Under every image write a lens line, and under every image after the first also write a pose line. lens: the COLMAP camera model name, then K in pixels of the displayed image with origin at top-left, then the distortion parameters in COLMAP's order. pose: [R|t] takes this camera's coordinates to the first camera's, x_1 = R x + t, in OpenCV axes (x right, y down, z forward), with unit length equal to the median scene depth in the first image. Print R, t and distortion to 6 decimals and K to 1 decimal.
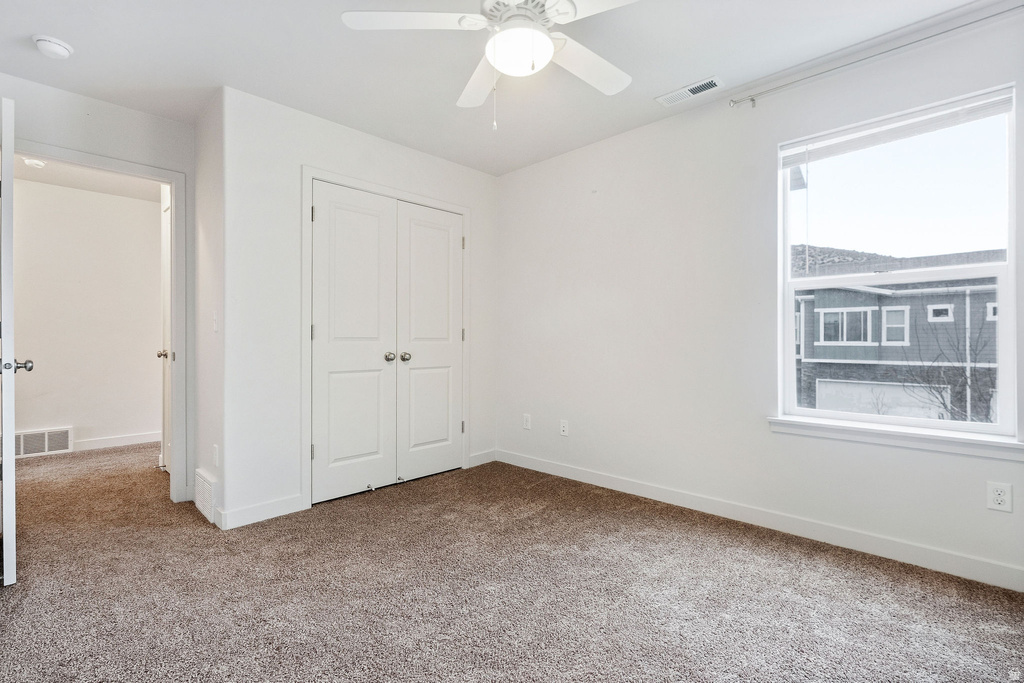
lens RADIAL K [[468.9, 0, 507.9], [0, 468.9, 336.9], [0, 0, 1]] dist [-0.012691, 0.003264]
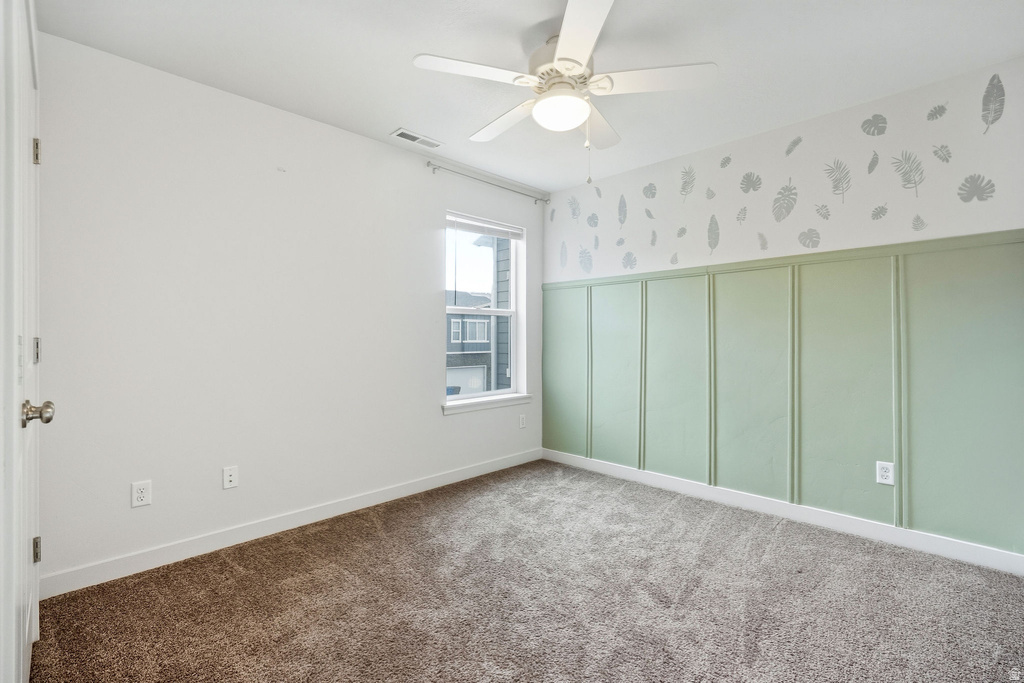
lens RADIAL K [[468.9, 0, 503.2], [0, 468.9, 341.1], [0, 0, 1]] dist [-0.012691, 0.003264]
pose [[0.013756, -0.005042, 0.999893, -0.760516], [-0.002396, 0.999984, 0.005076, -0.024434], [-0.999903, -0.002466, 0.013744, 0.740888]]
